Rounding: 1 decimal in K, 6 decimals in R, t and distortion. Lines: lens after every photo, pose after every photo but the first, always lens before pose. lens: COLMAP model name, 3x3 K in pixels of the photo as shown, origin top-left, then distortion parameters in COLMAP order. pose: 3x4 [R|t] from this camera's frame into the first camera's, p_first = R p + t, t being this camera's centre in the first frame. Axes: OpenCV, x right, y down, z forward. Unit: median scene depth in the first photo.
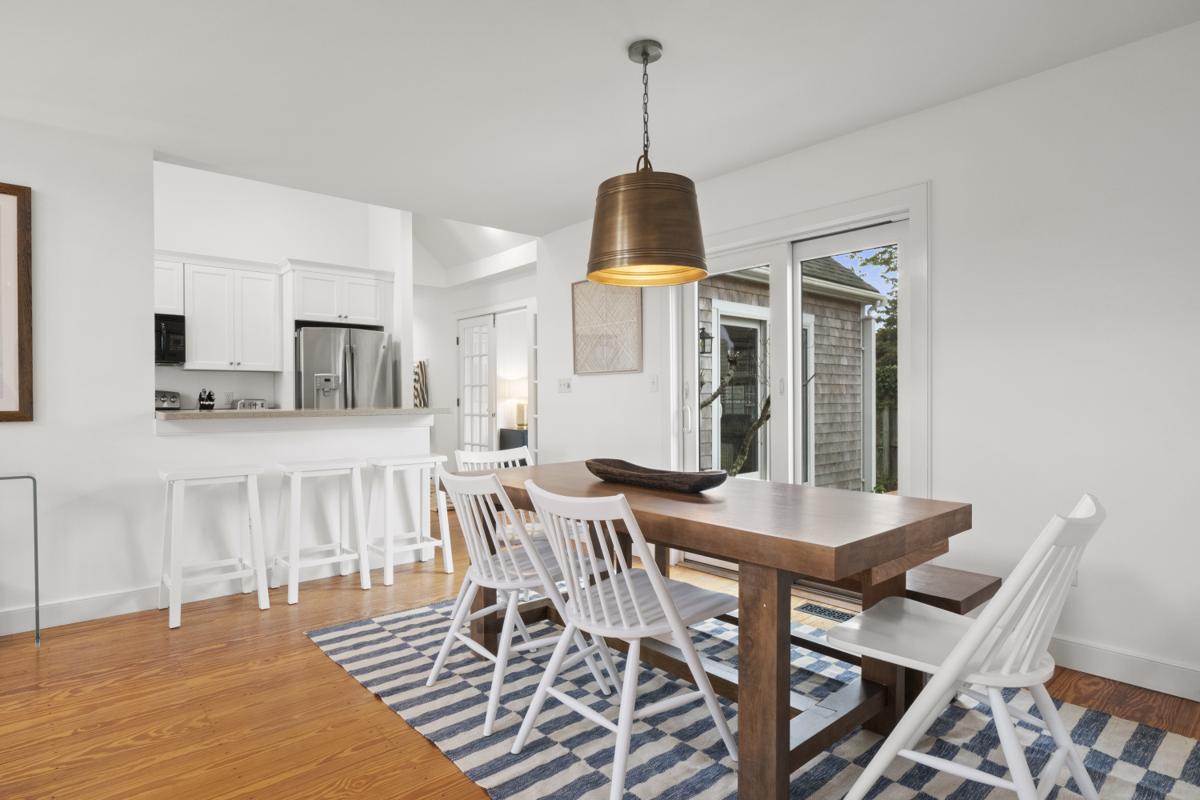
lens RADIAL K [[622.6, 0, 583.8], [0, 622.6, 415.0], [0, 0, 1]] dist [0.002075, -0.000002]
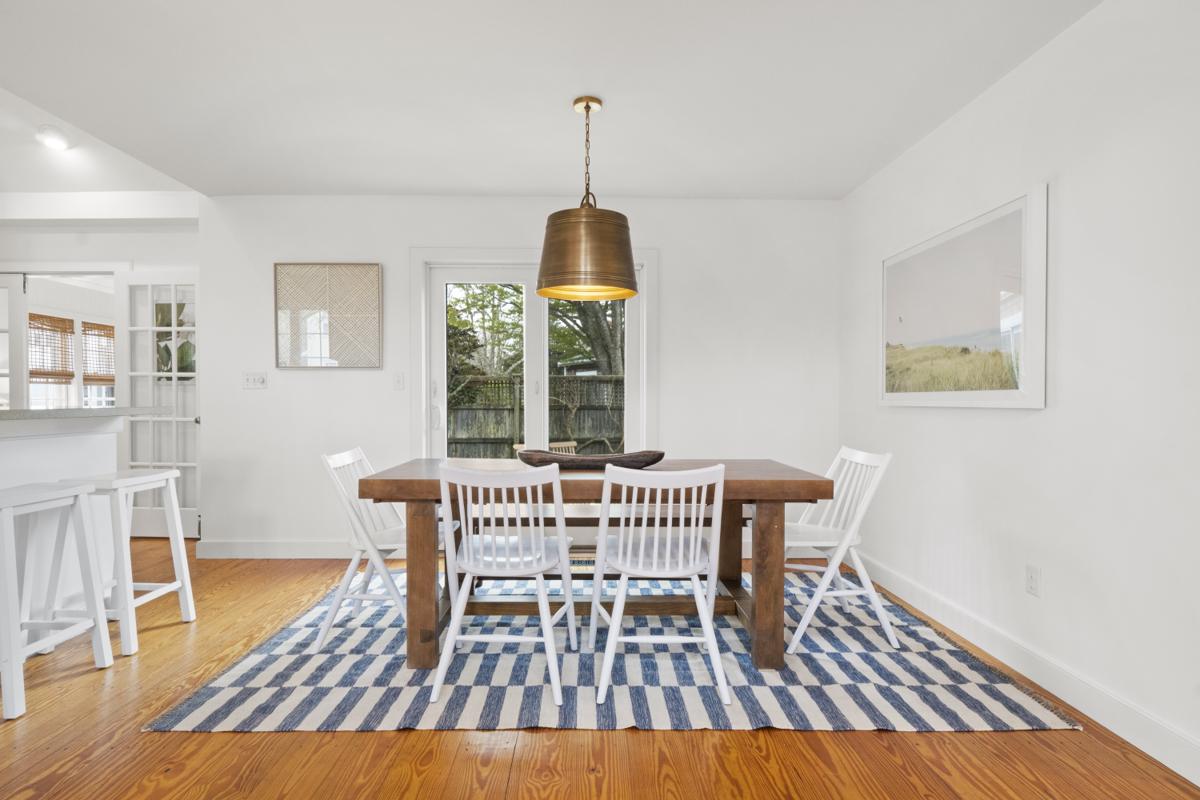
lens RADIAL K [[622.6, 0, 583.8], [0, 622.6, 415.0], [0, 0, 1]] dist [0.002075, -0.000002]
pose [[0.645791, -0.007997, 0.763473, -0.604047], [0.011534, 0.999933, 0.000718, 0.006146], [-0.763427, 0.008342, 0.645840, 0.166979]]
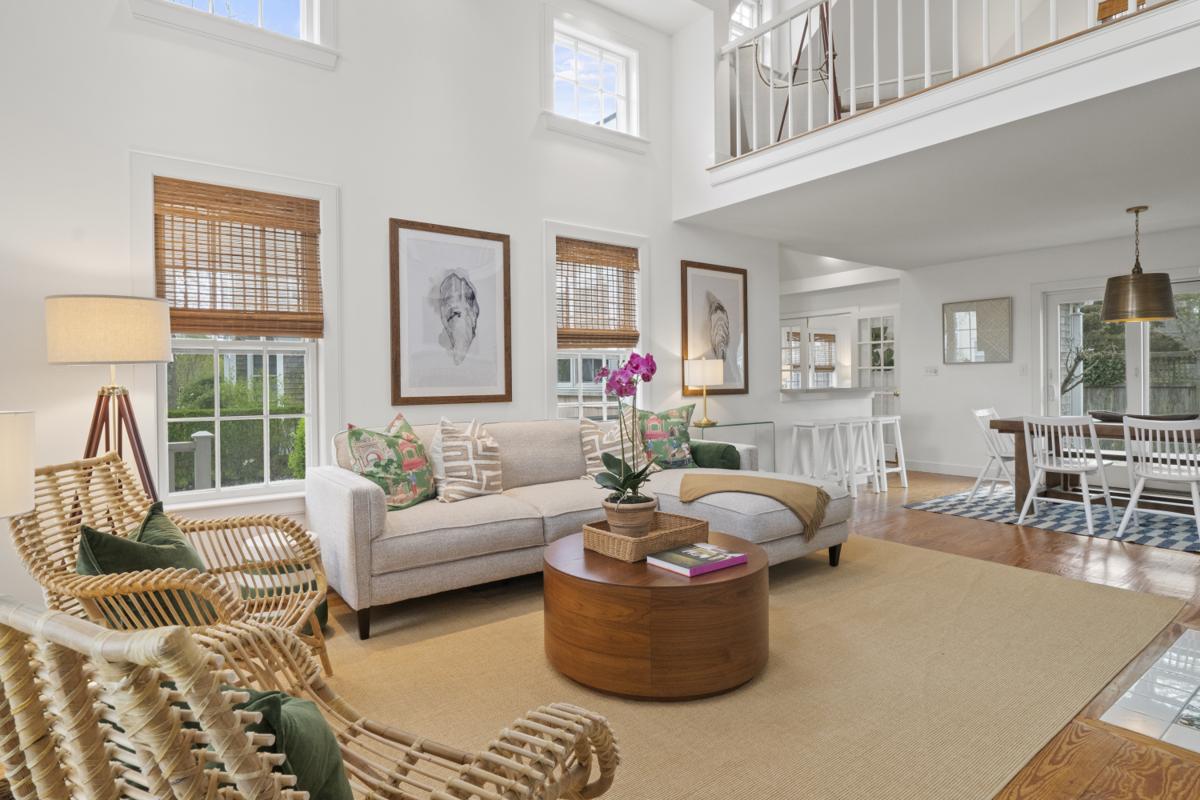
lens RADIAL K [[631.4, 0, 598.2], [0, 631.4, 382.4], [0, 0, 1]] dist [0.003432, 0.000859]
pose [[0.998082, -0.000405, -0.061908, -1.132540], [-0.000943, 0.999763, -0.021738, 0.020636], [0.061903, 0.021755, 0.997845, -0.865662]]
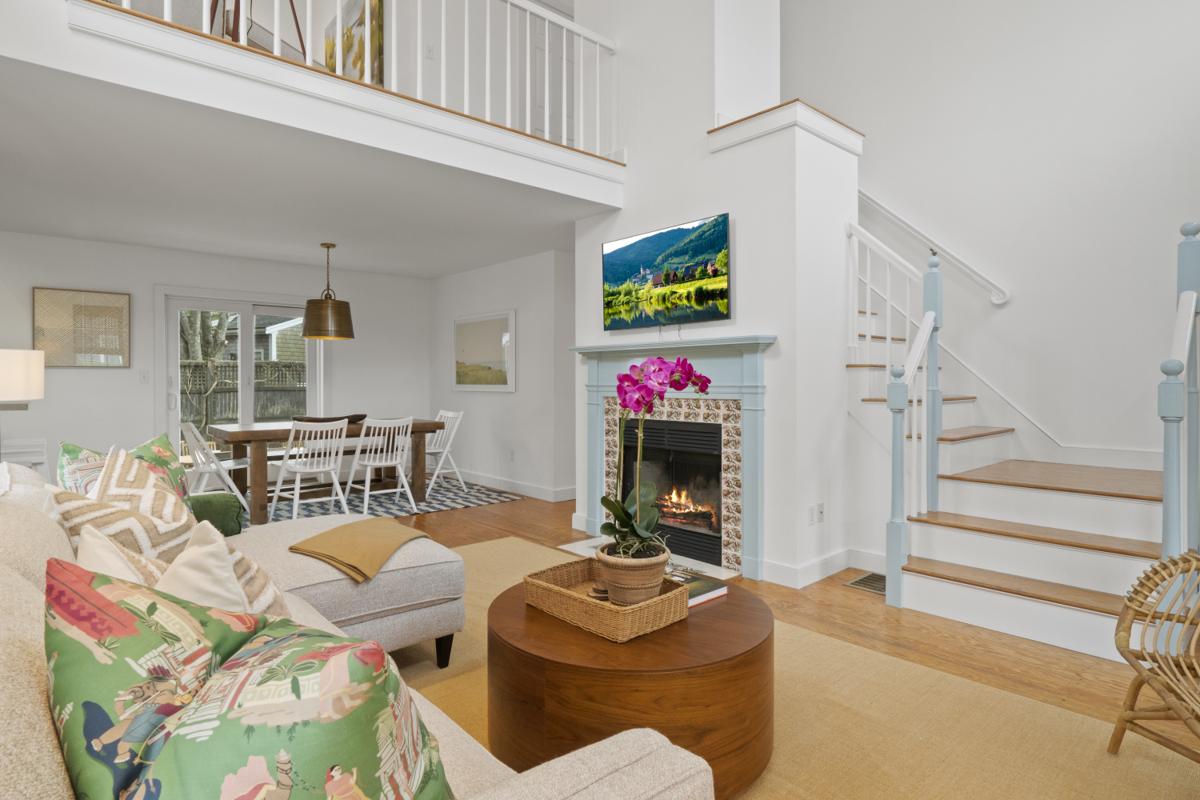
lens RADIAL K [[631.4, 0, 598.2], [0, 631.4, 382.4], [0, 0, 1]] dist [0.003432, 0.000859]
pose [[-0.023928, 0.006696, 0.999691, -1.763451], [0.023337, 0.999709, -0.006138, -0.008143], [-0.999441, 0.023183, -0.024078, 0.004029]]
